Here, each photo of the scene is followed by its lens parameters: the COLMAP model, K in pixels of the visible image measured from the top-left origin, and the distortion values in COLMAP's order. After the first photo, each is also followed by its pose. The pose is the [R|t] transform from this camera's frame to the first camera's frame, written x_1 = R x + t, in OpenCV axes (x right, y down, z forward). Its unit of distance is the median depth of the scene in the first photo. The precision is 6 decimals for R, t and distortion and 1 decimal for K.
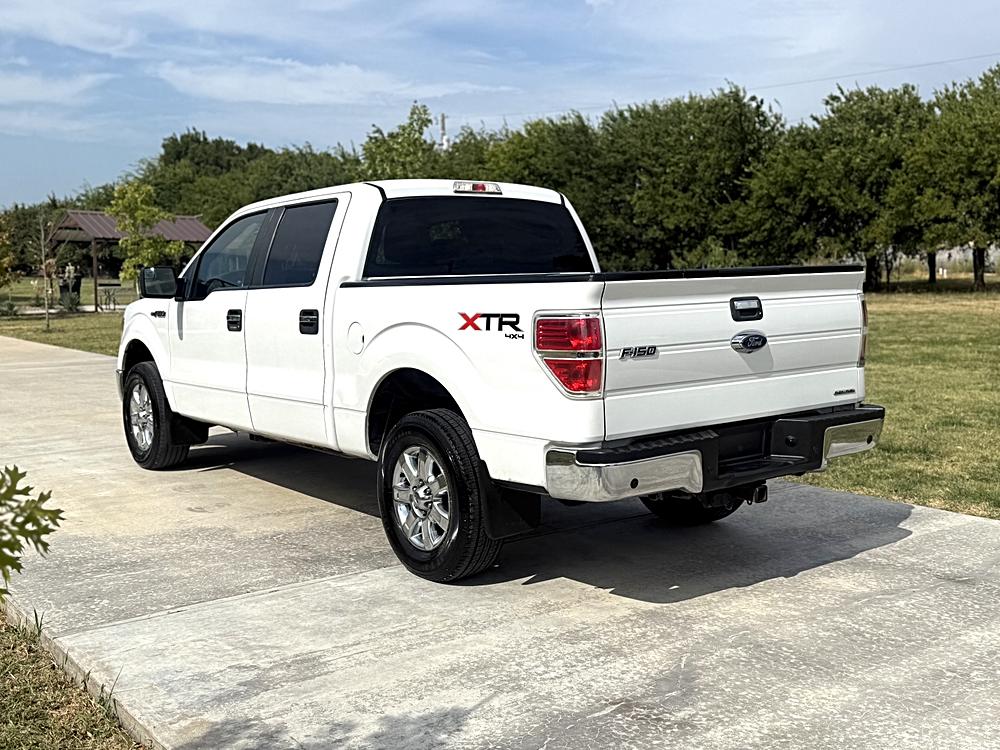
lens RADIAL K [[966.0, 0, 500.0], [0, 966.0, 375.0], [0, 0, 1]] dist [0.151551, -0.306087]
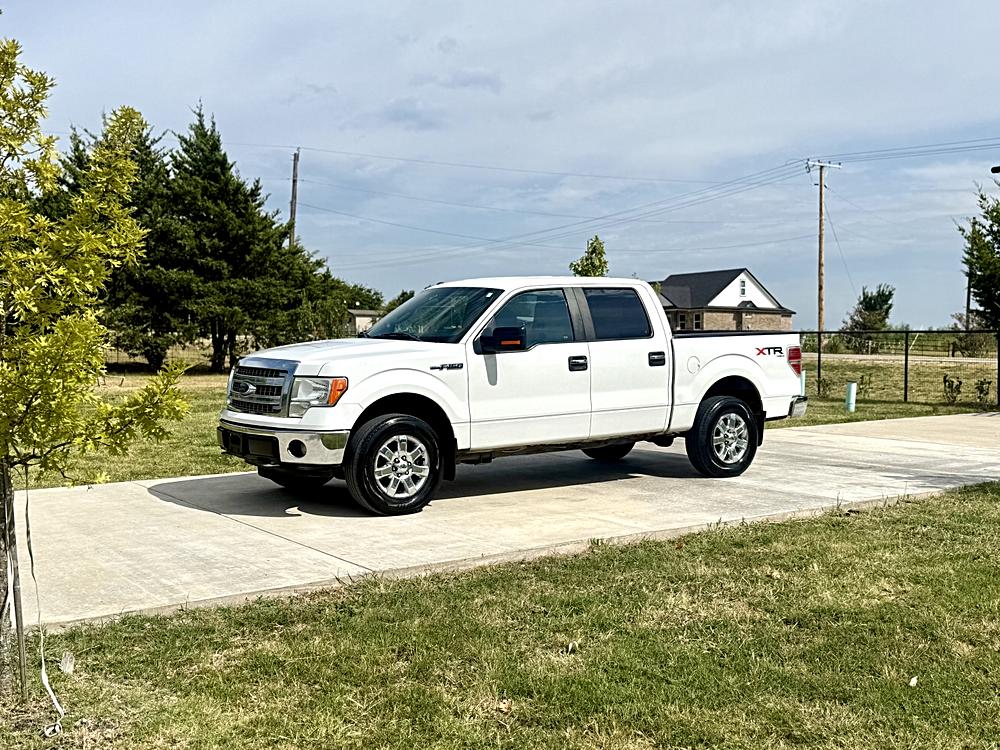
lens RADIAL K [[1050.7, 0, 500.0], [0, 1050.7, 375.0], [0, 0, 1]] dist [0.169086, -0.340508]
pose [[0.045663, -0.007212, 0.998931, -2.195919], [0.125446, 0.992099, 0.001428, -0.068043], [-0.991049, 0.125247, 0.046207, 1.263421]]
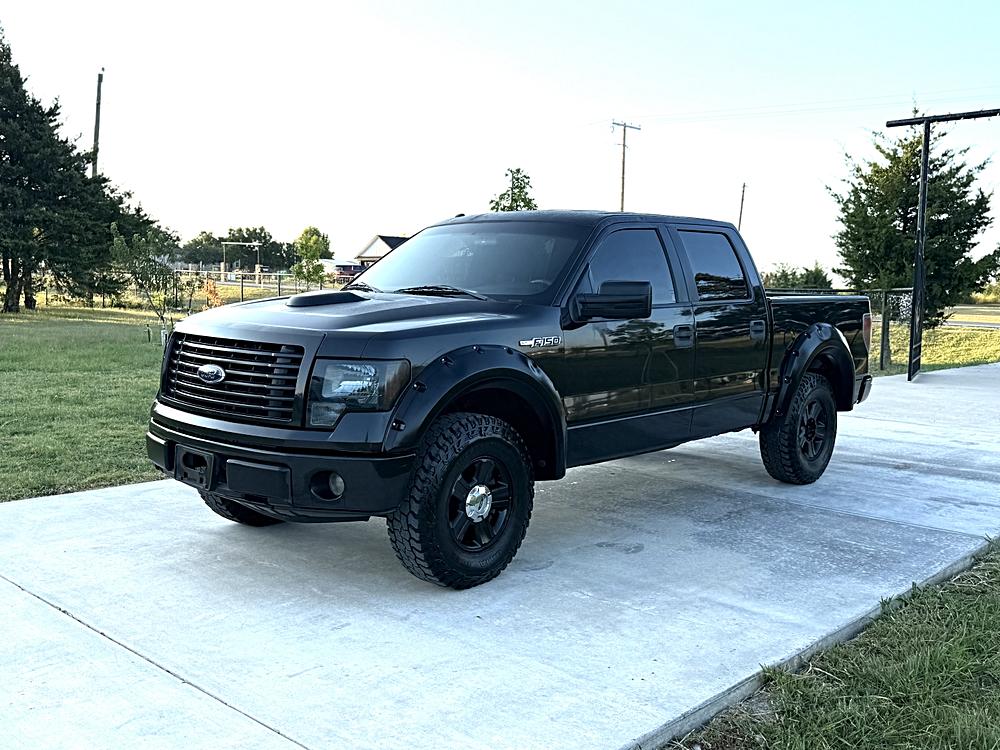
lens RADIAL K [[966.0, 0, 500.0], [0, 966.0, 375.0], [0, 0, 1]] dist [0.151551, -0.306087]
pose [[-0.160807, -0.068092, 0.984634, -1.439028], [0.106136, 0.990639, 0.085841, -0.146741], [-0.981263, 0.118309, -0.152075, 1.540370]]
